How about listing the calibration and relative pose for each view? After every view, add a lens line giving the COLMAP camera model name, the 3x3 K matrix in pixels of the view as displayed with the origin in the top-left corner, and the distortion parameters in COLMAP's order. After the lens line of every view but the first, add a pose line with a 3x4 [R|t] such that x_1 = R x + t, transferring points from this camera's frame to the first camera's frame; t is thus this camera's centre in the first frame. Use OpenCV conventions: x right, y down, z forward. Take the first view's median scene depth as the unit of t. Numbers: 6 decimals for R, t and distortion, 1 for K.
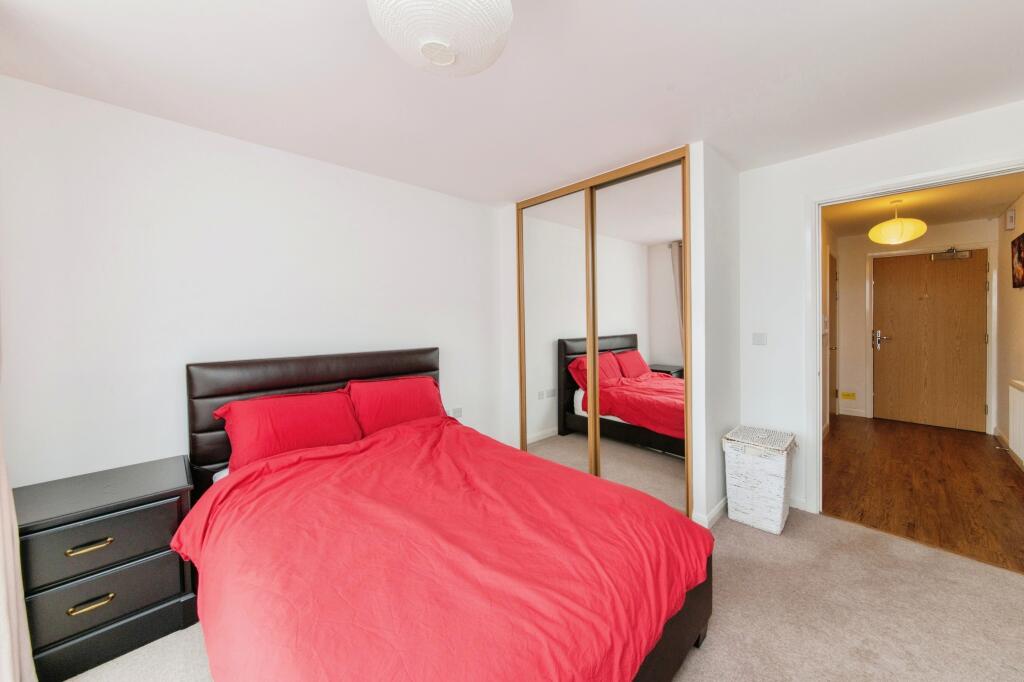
lens RADIAL K [[379.9, 0, 510.4], [0, 379.9, 309.0], [0, 0, 1]] dist [0.007437, 0.000223]
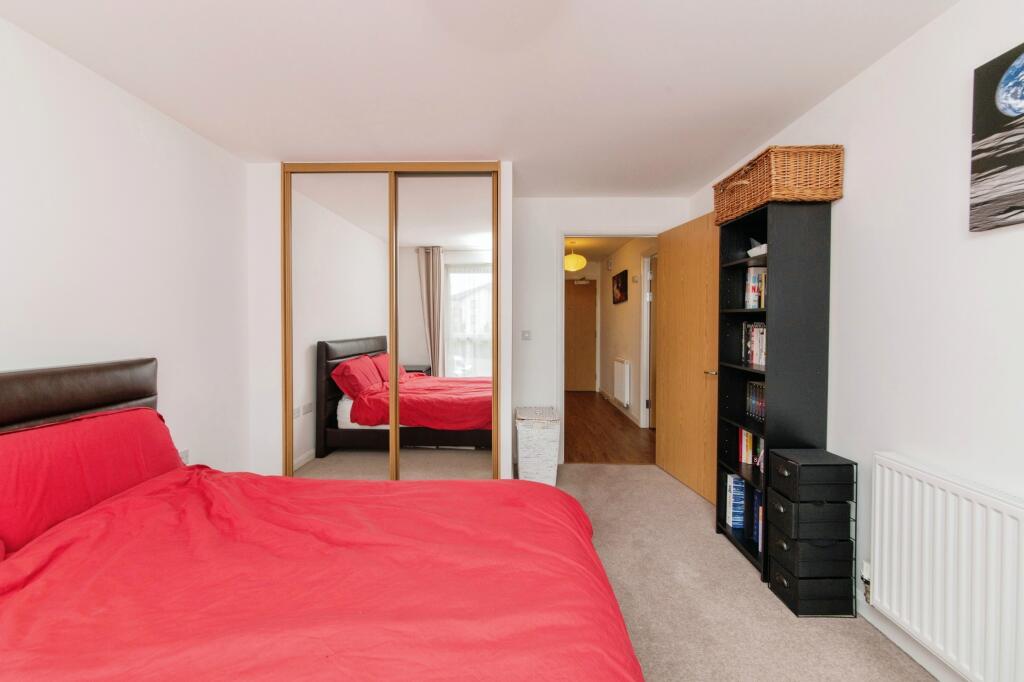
lens RADIAL K [[379.9, 0, 510.4], [0, 379.9, 309.0], [0, 0, 1]] dist [0.007437, 0.000223]
pose [[0.690483, 0.036896, 0.722407, -0.243887], [-0.027454, 0.999315, -0.024798, 0.023021], [-0.722827, -0.002710, 0.691024, 0.166032]]
